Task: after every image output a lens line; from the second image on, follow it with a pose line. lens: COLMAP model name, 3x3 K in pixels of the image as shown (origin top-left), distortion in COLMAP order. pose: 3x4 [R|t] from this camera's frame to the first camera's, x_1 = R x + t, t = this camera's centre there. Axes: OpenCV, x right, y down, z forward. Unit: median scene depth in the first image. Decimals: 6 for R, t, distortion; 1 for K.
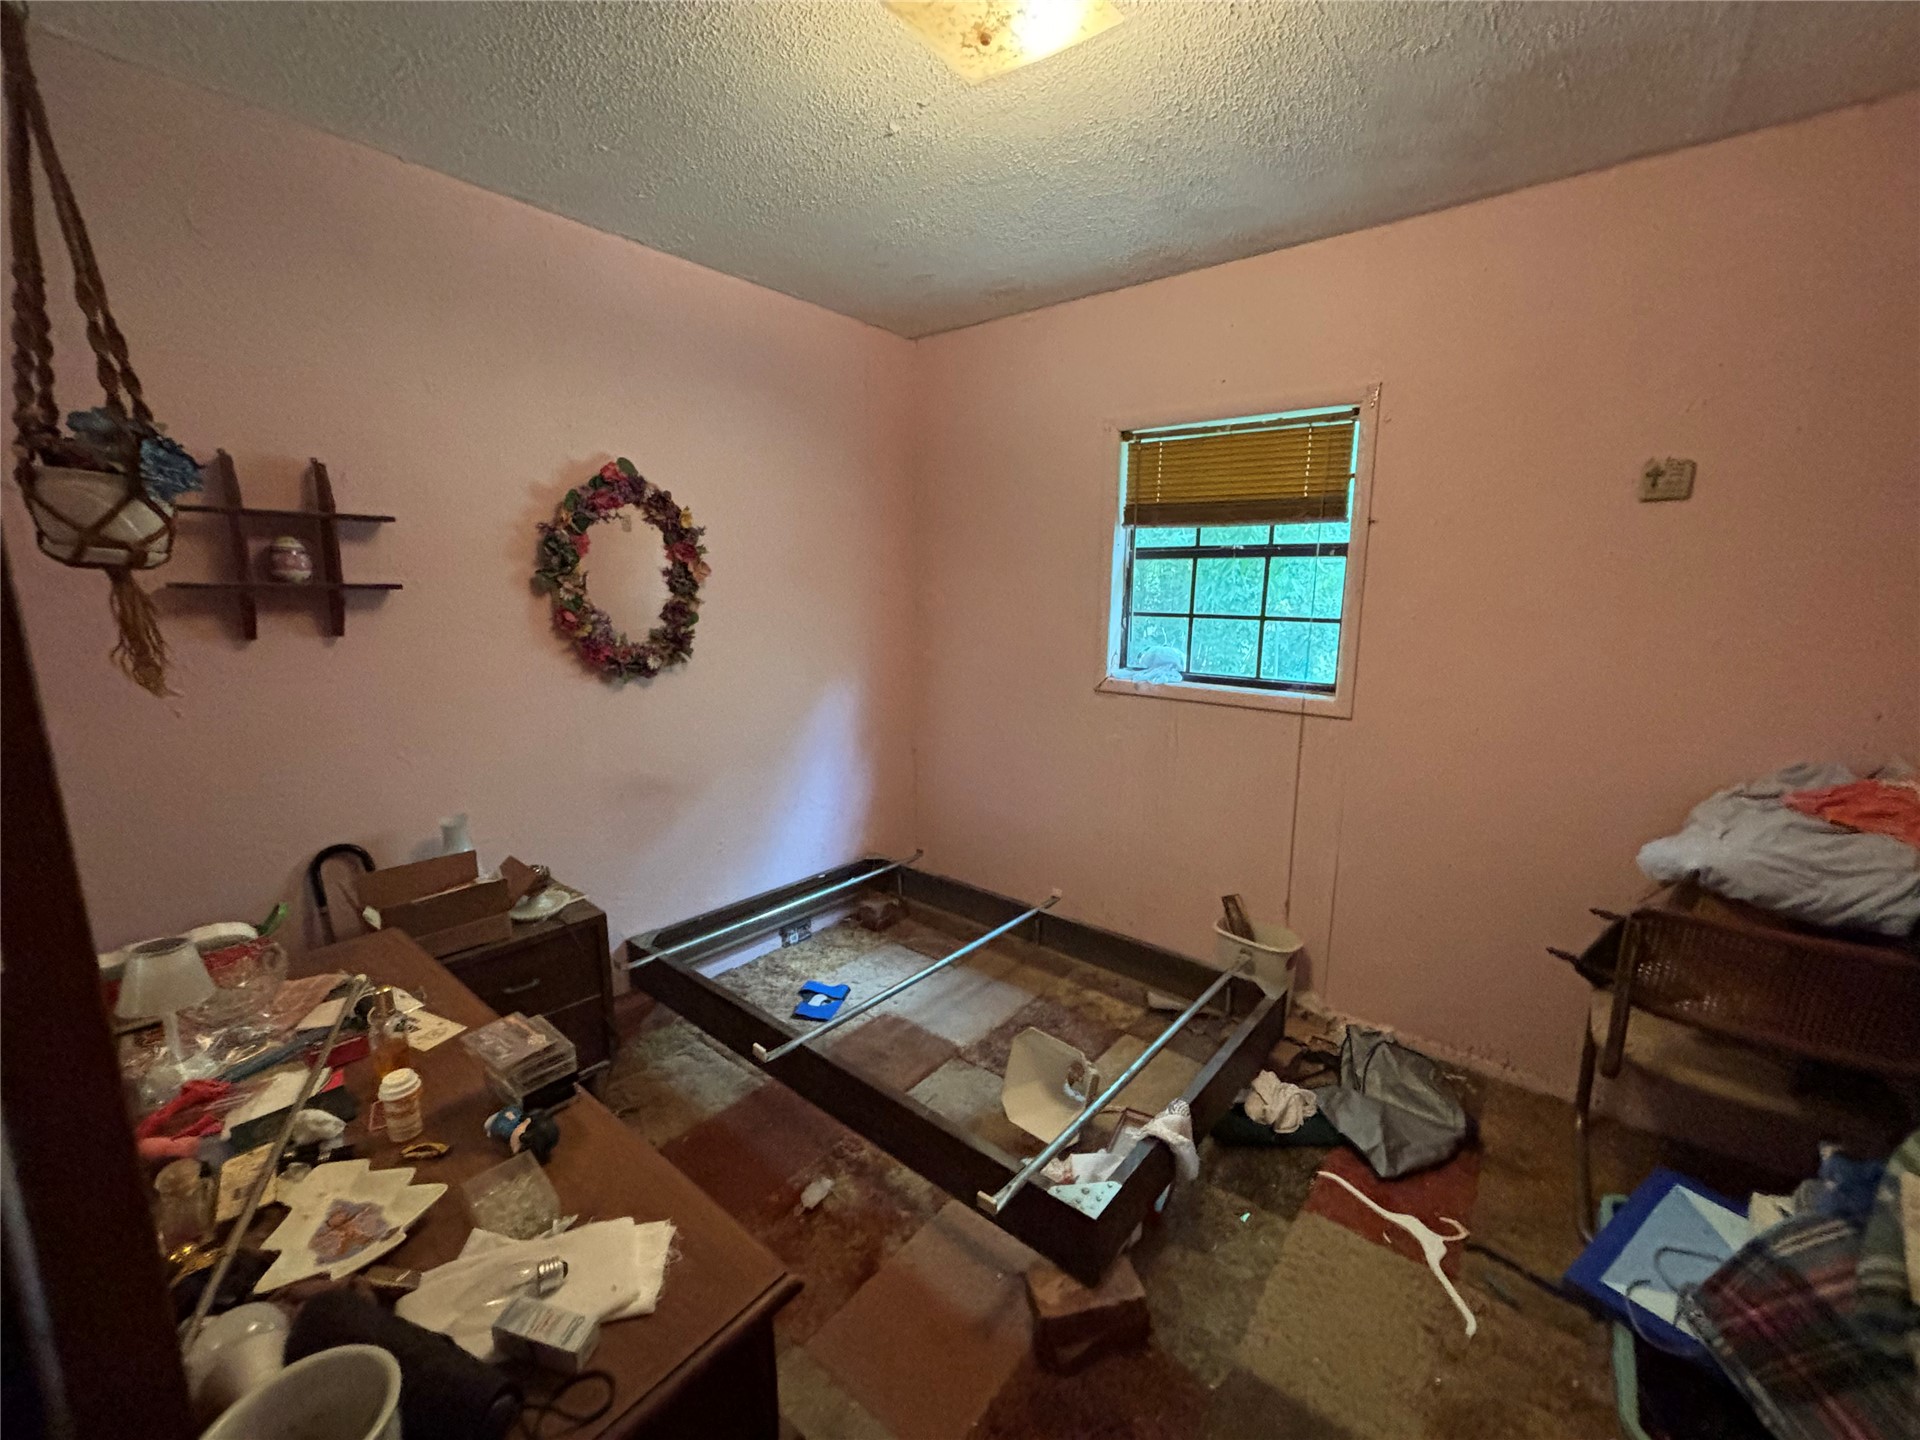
lens RADIAL K [[776.3, 0, 966.1], [0, 776.3, 717.1], [0, 0, 1]] dist [0.002717, -0.001429]
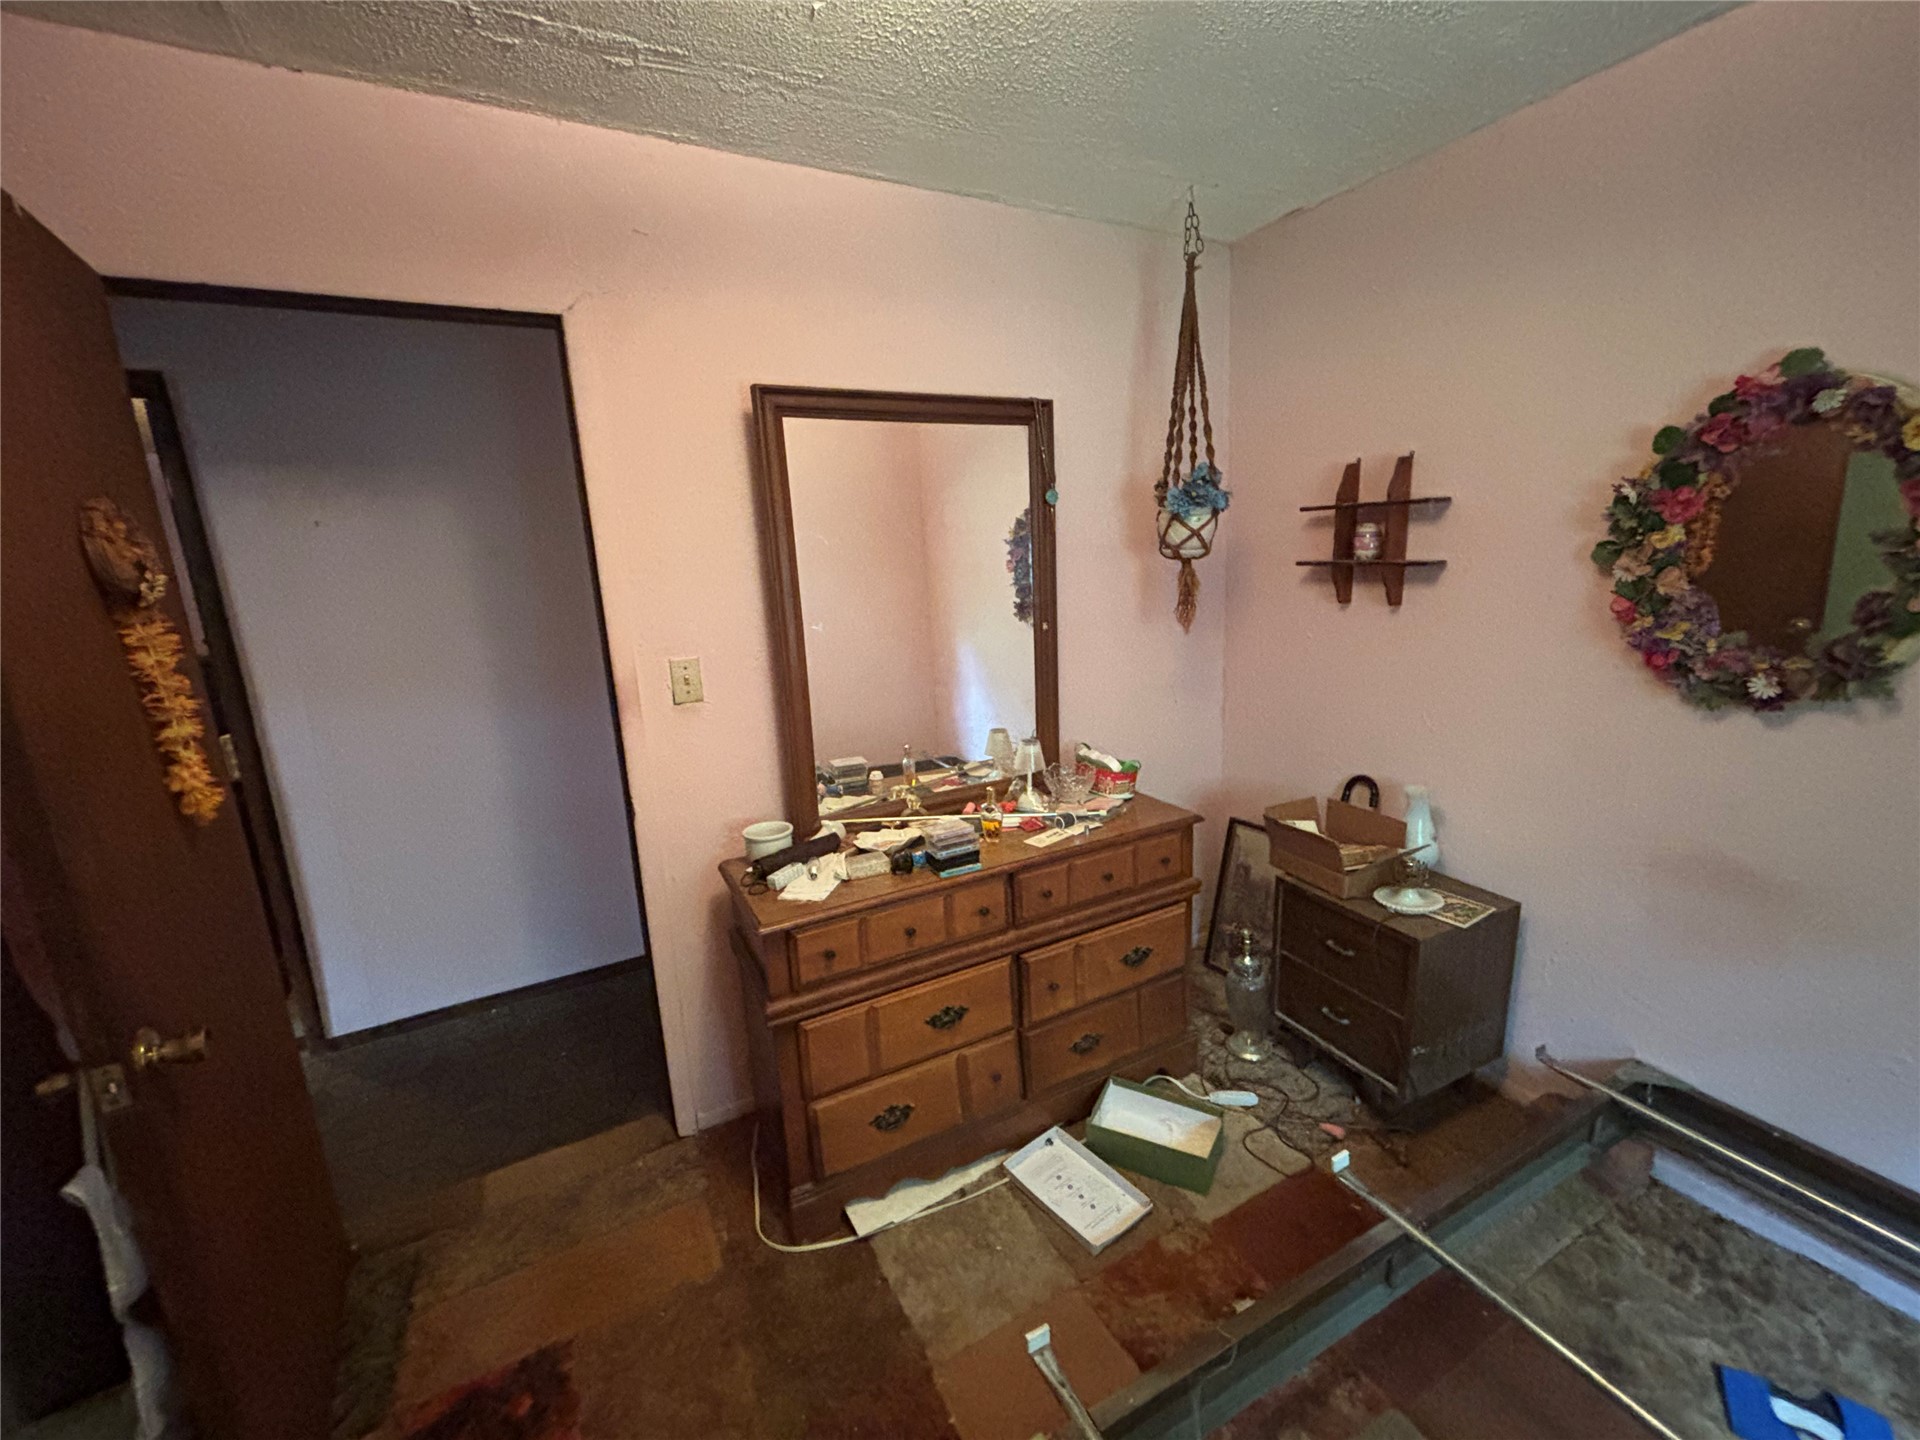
lens RADIAL K [[776.3, 0, 969.4], [0, 776.3, 717.9], [0, 0, 1]] dist [0.002717, -0.001429]
pose [[-0.402032, 0.210247, -0.891160, 0.535050], [-0.115888, 0.953769, 0.277299, -0.194469], [0.908262, 0.214758, -0.359081, 0.883054]]
